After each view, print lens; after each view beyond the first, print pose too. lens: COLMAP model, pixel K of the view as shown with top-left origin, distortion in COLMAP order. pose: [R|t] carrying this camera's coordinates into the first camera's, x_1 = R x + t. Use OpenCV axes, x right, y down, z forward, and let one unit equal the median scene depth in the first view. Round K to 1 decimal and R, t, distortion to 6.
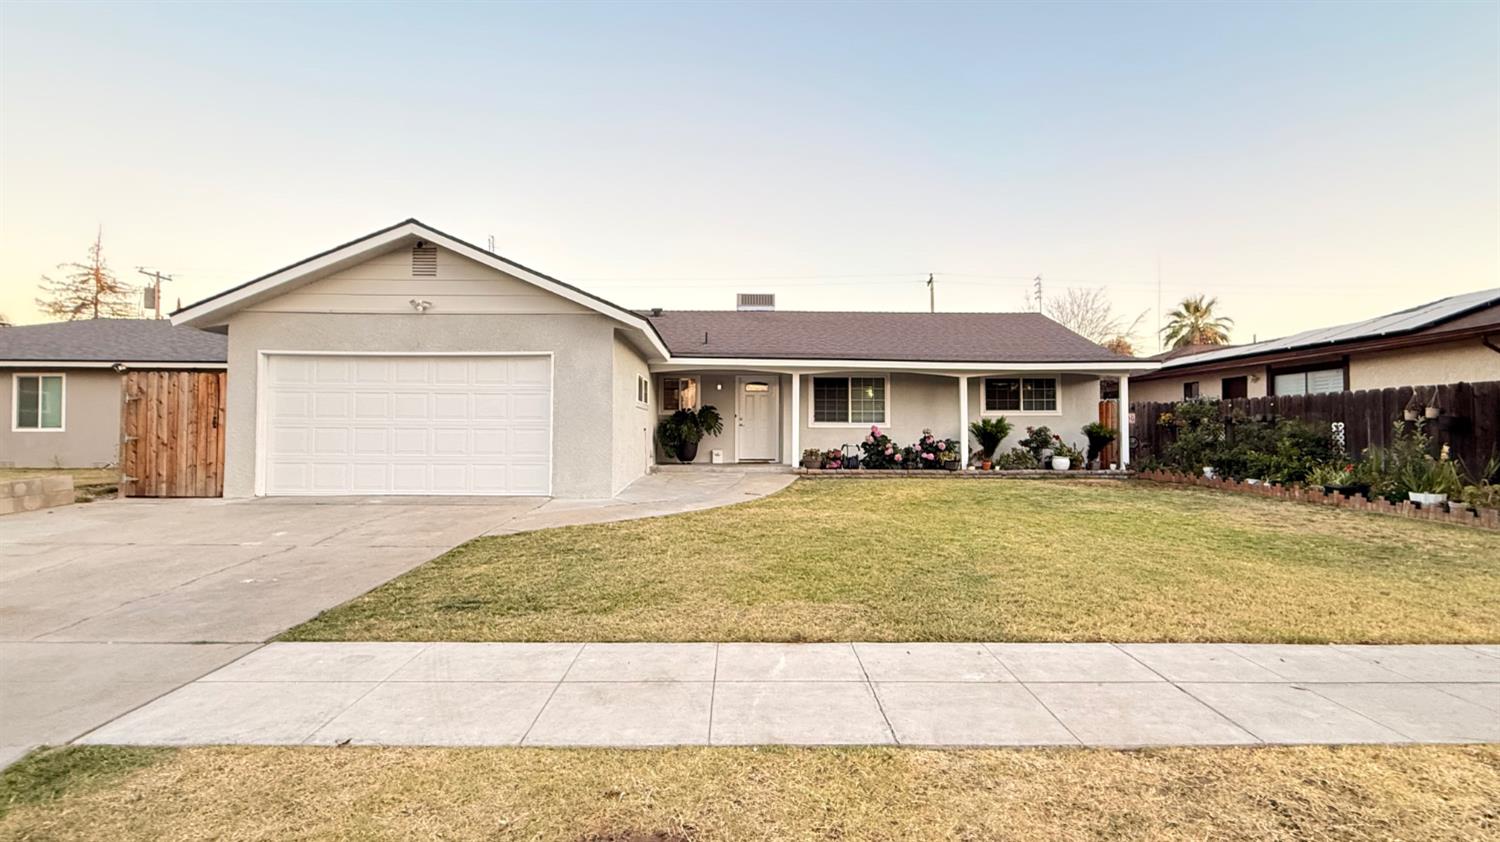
lens RADIAL K [[693.1, 0, 751.4], [0, 693.1, 416.3], [0, 0, 1]] dist [-0.000242, 0.000724]
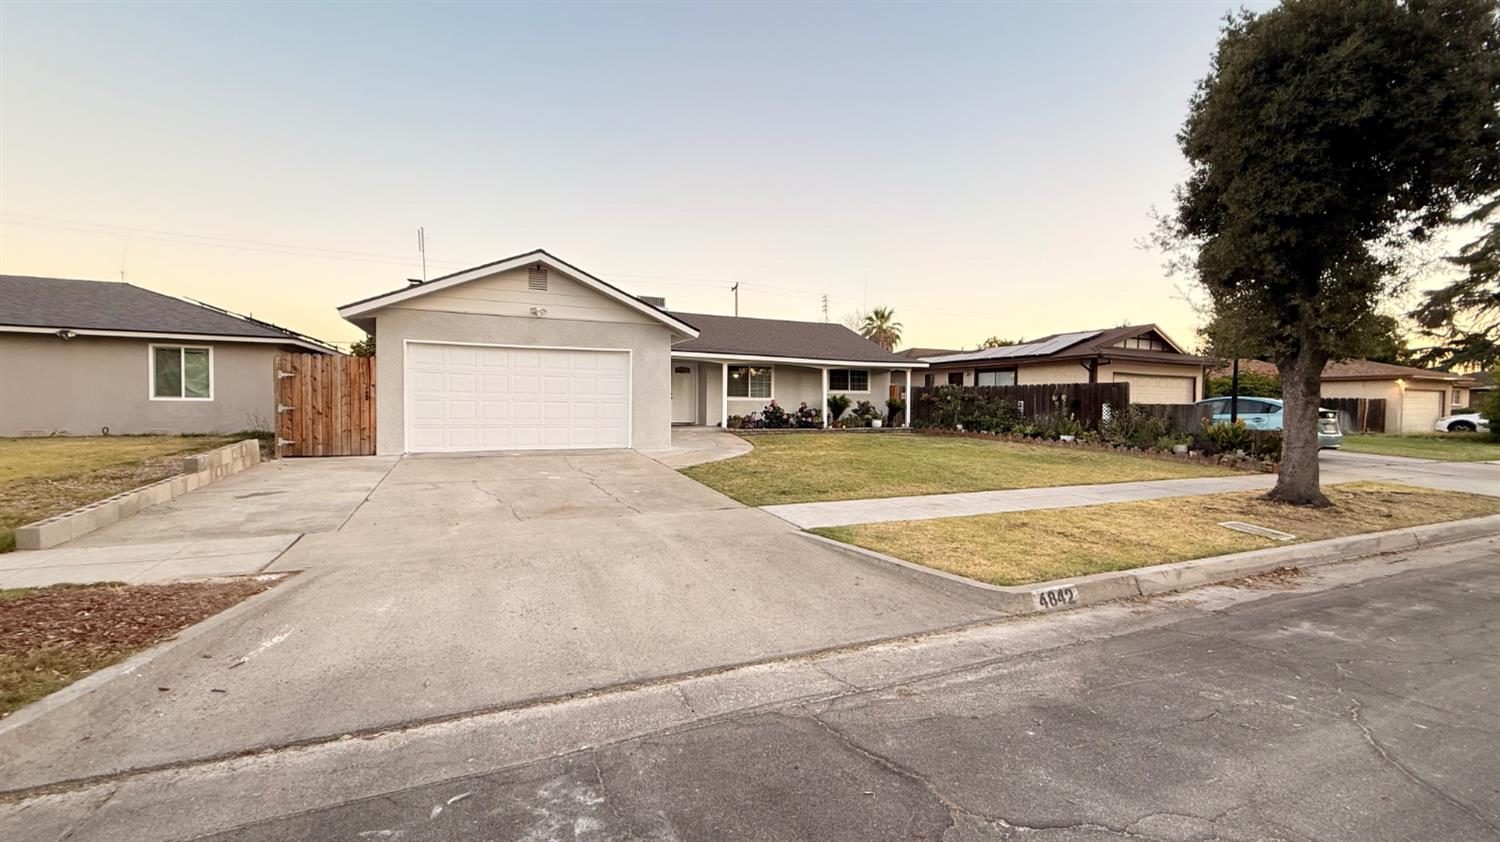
lens RADIAL K [[599.9, 0, 754.7], [0, 599.9, 419.4], [0, 0, 1]] dist [-0.000132, 0.000397]
pose [[0.918100, -0.005114, 0.396315, -0.380658], [-0.017400, 0.998433, 0.053192, -0.012377], [-0.395966, -0.055731, 0.916572, -0.185481]]
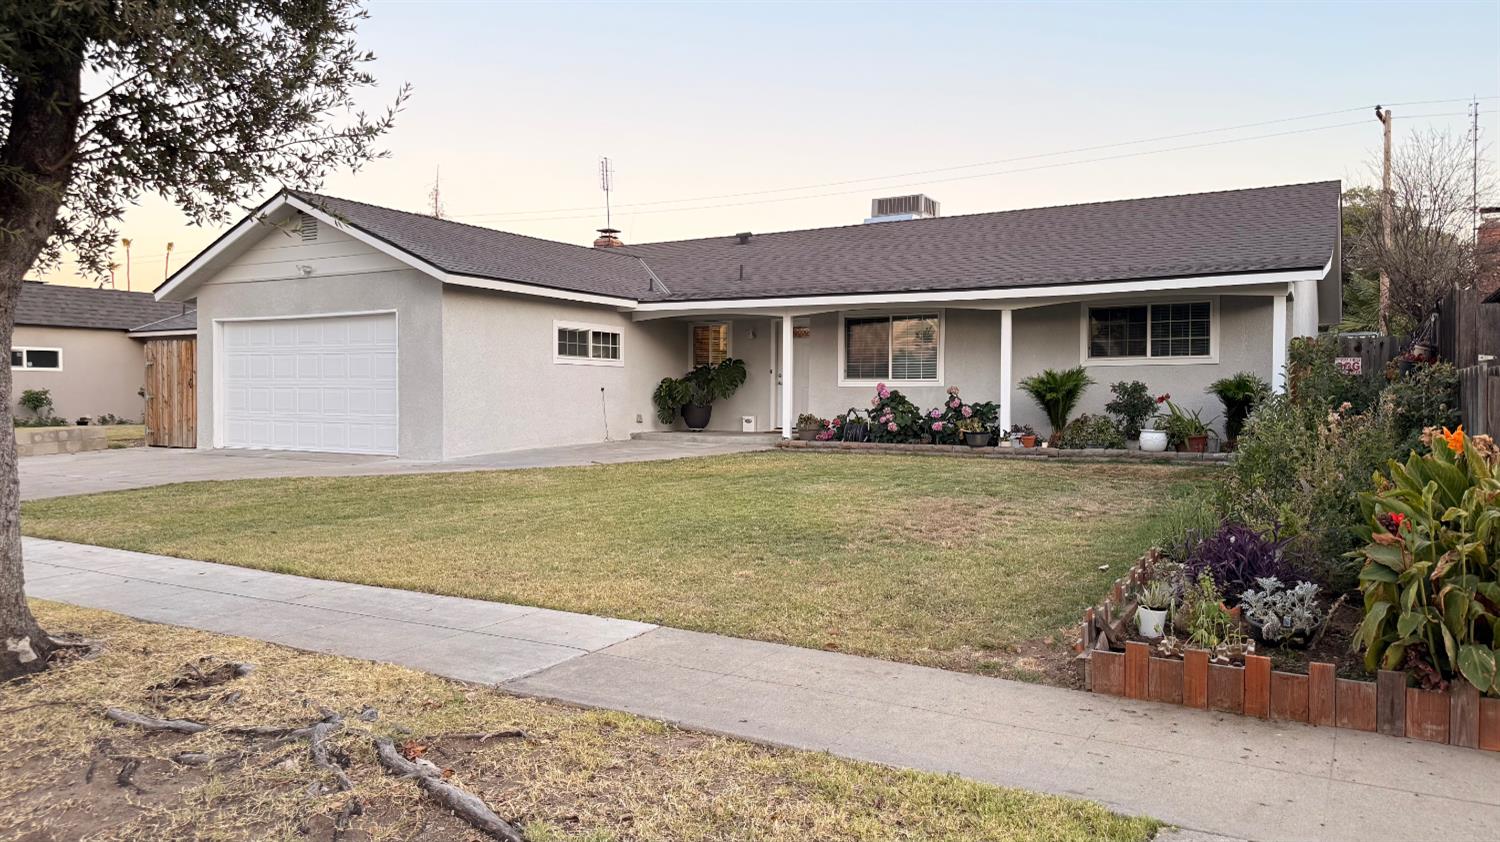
lens RADIAL K [[1069.0, 0, 746.2], [0, 1069.0, 428.3], [0, 0, 1]] dist [0.049027, -0.002194]
pose [[0.850405, 0.016293, -0.525877, 0.646923], [0.012377, 0.998624, 0.050955, 0.002625], [0.525984, -0.049841, 0.849033, -0.029079]]
